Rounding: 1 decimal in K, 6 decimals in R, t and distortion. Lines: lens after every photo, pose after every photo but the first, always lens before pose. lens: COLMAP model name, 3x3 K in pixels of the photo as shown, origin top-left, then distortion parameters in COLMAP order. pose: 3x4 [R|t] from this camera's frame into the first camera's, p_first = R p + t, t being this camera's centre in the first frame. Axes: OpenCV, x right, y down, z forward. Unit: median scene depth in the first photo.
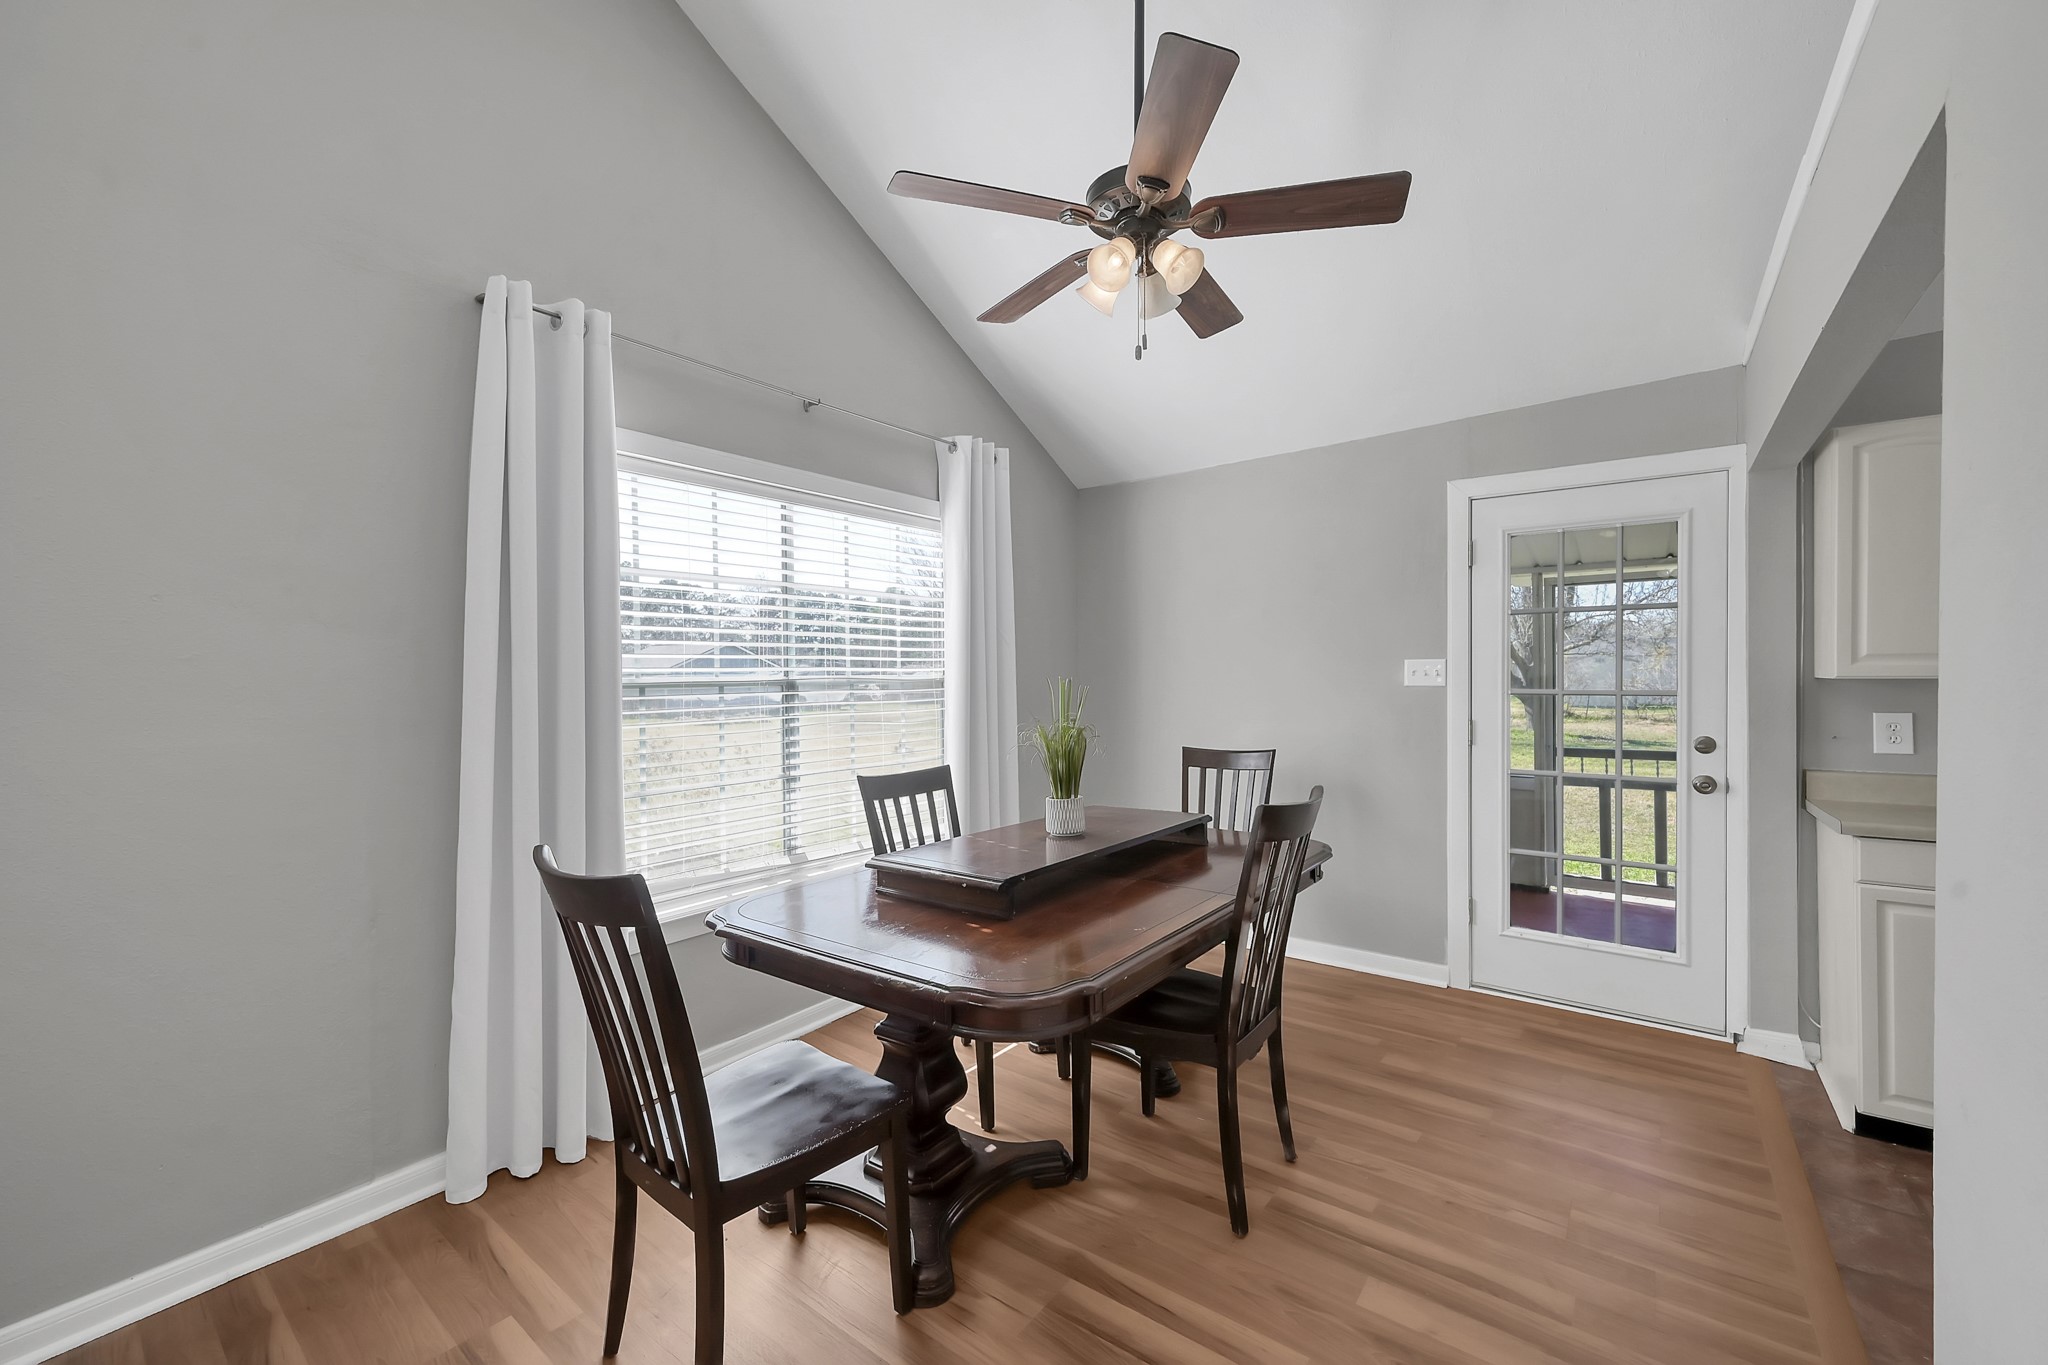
lens RADIAL K [[816.1, 0, 1027.1], [0, 816.1, 684.0], [0, 0, 1]] dist [0.003842, 0.000490]
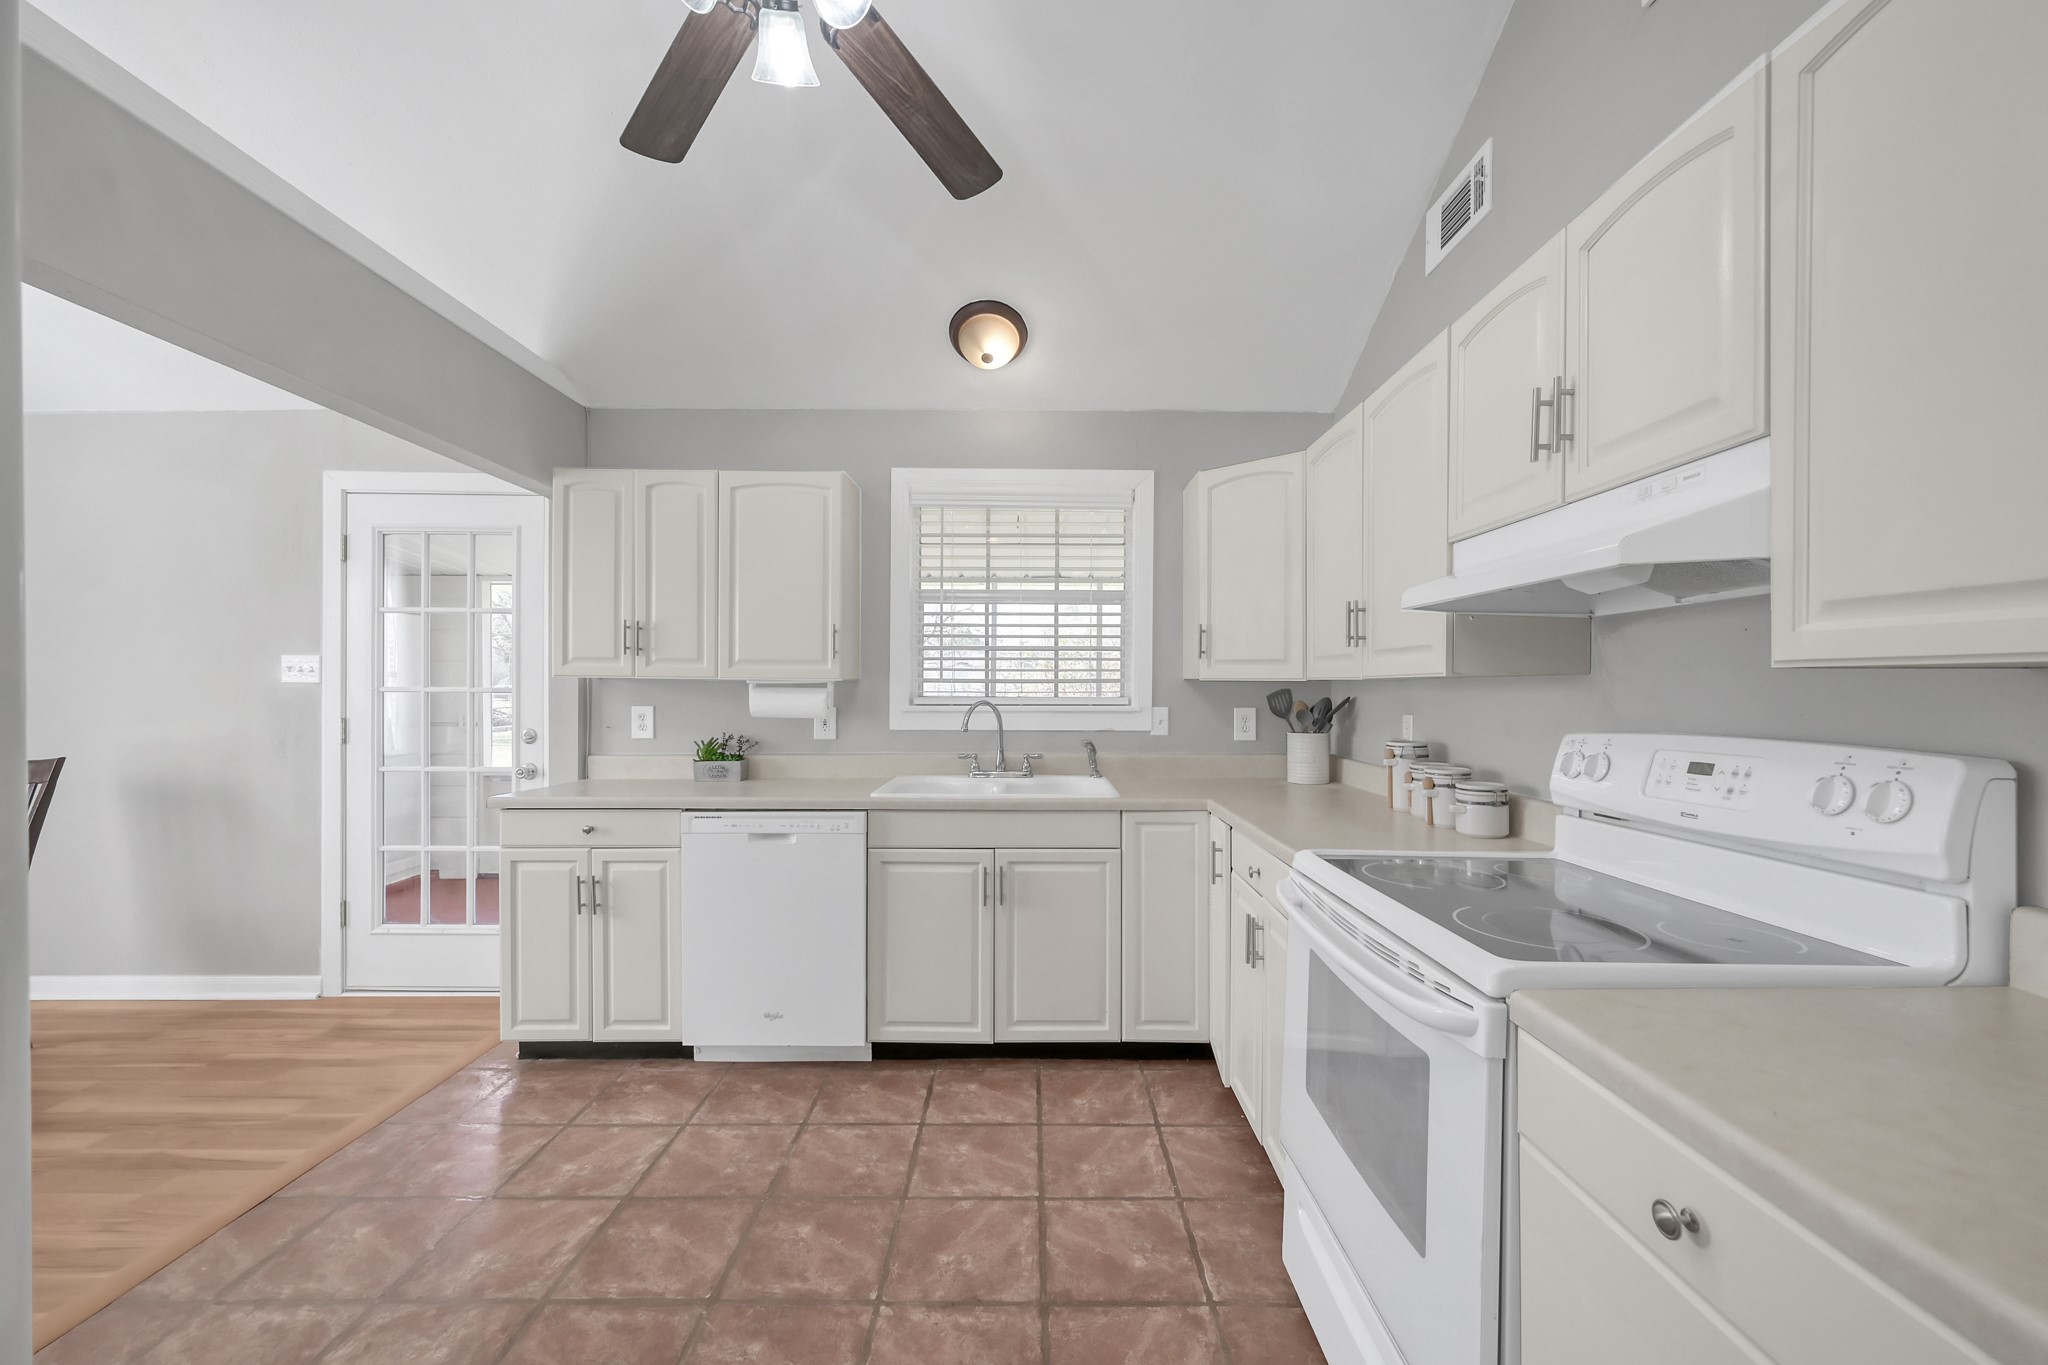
lens RADIAL K [[816.1, 0, 1034.0], [0, 816.1, 684.9], [0, 0, 1]] dist [0.003842, 0.000490]
pose [[0.789676, 0.009575, 0.613450, 0.620736], [-0.007692, 0.999954, -0.005706, 0.003941], [-0.613476, -0.000212, 0.789713, -0.288620]]
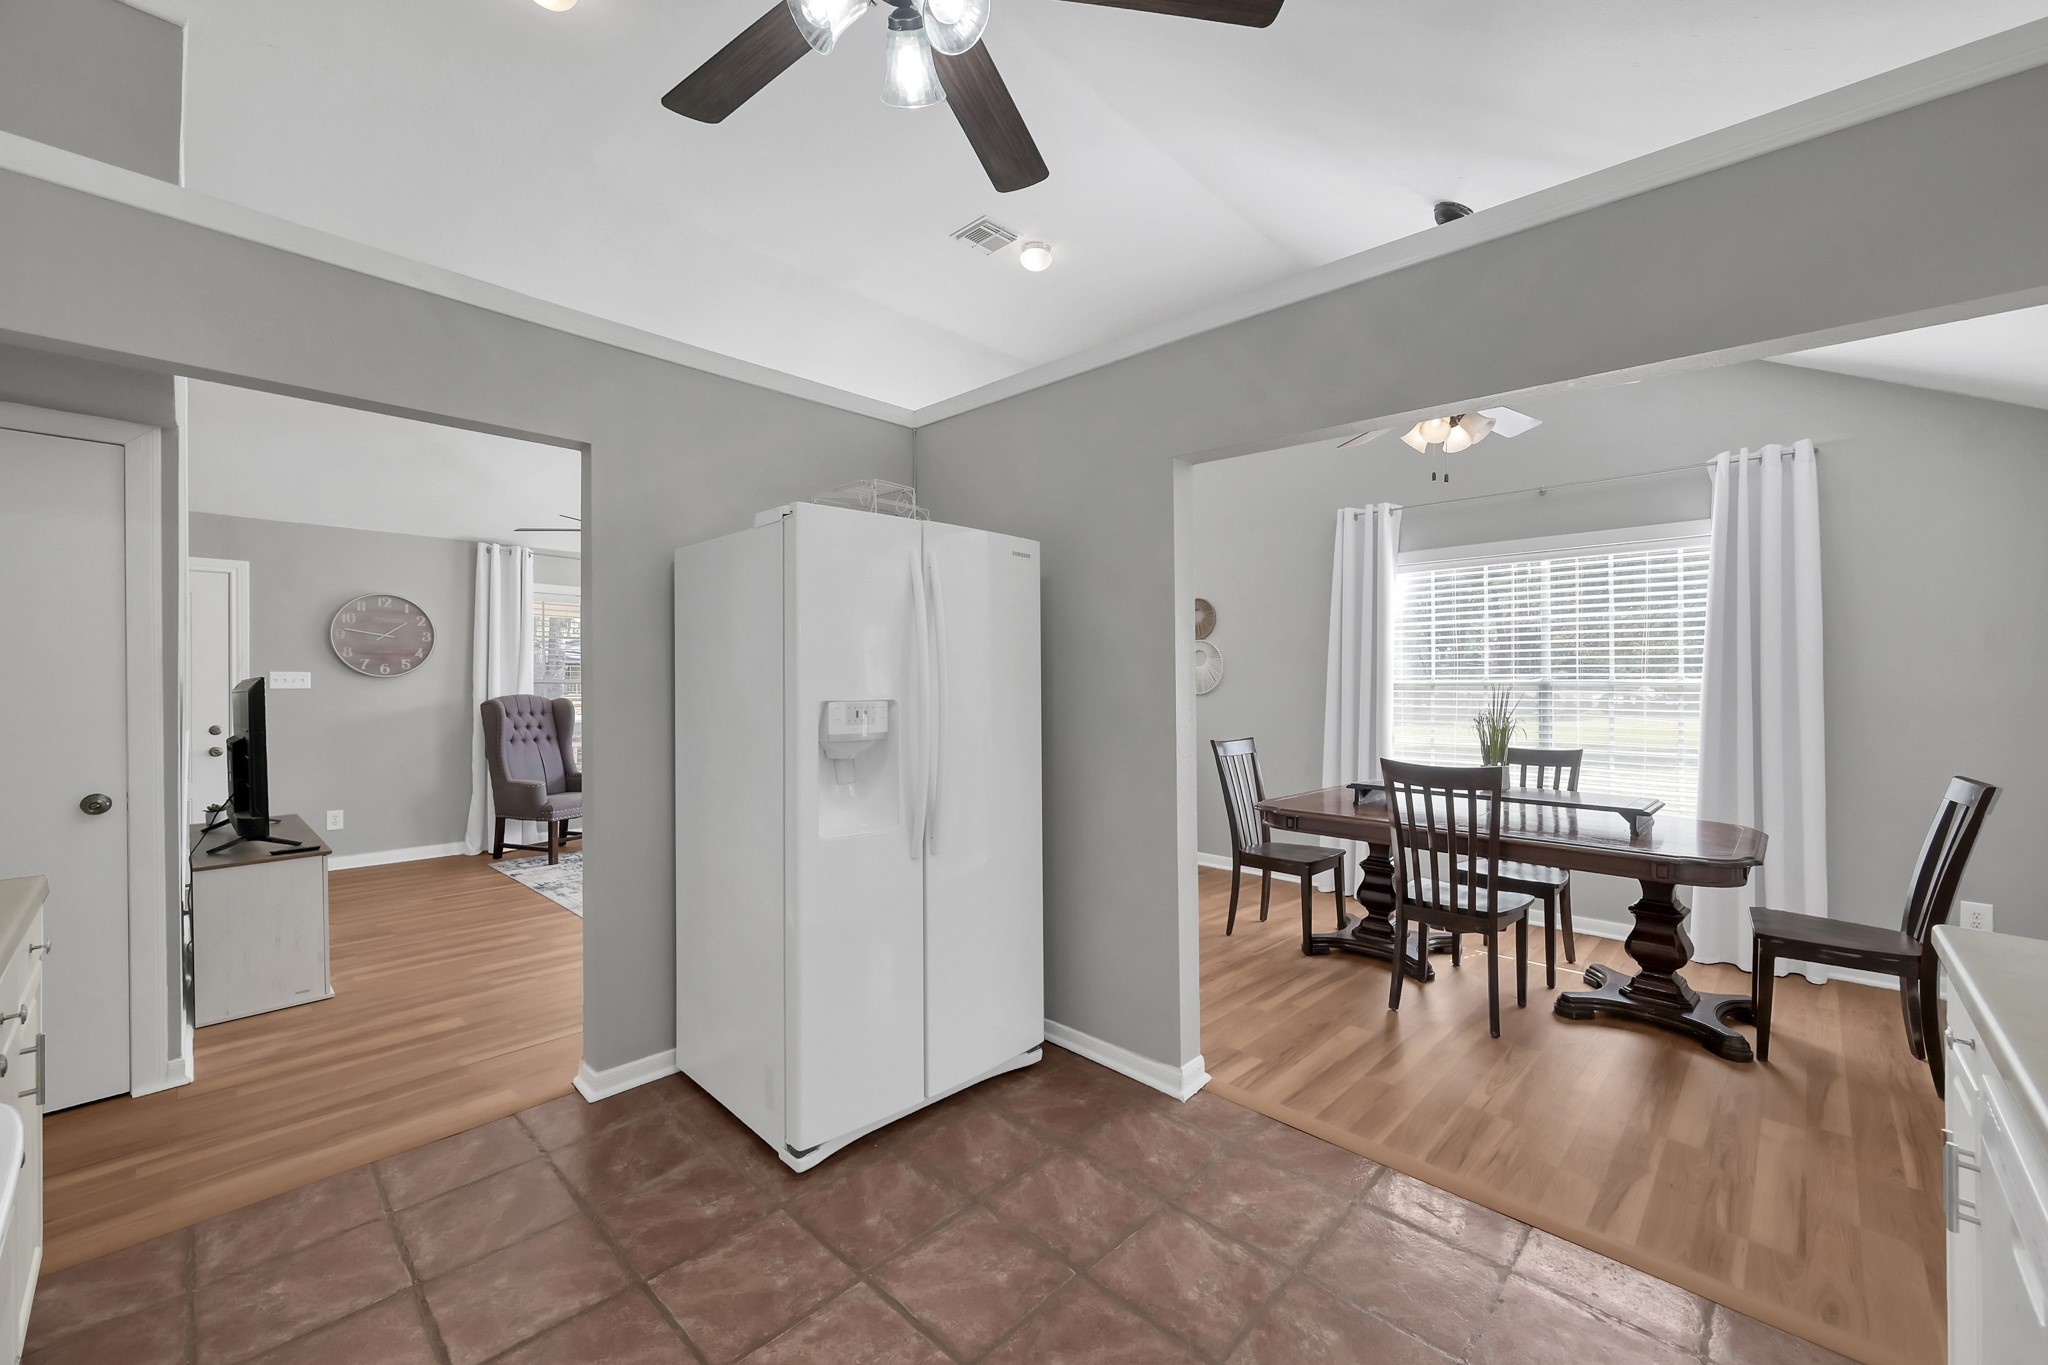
lens RADIAL K [[816.1, 0, 1043.1], [0, 816.1, 679.5], [0, 0, 1]] dist [0.003842, 0.000490]
pose [[-0.095387, 0.014605, -0.995333, 1.193235], [-0.003946, 0.999879, 0.015050, -0.027481], [0.995432, 0.005363, -0.095318, 0.250092]]
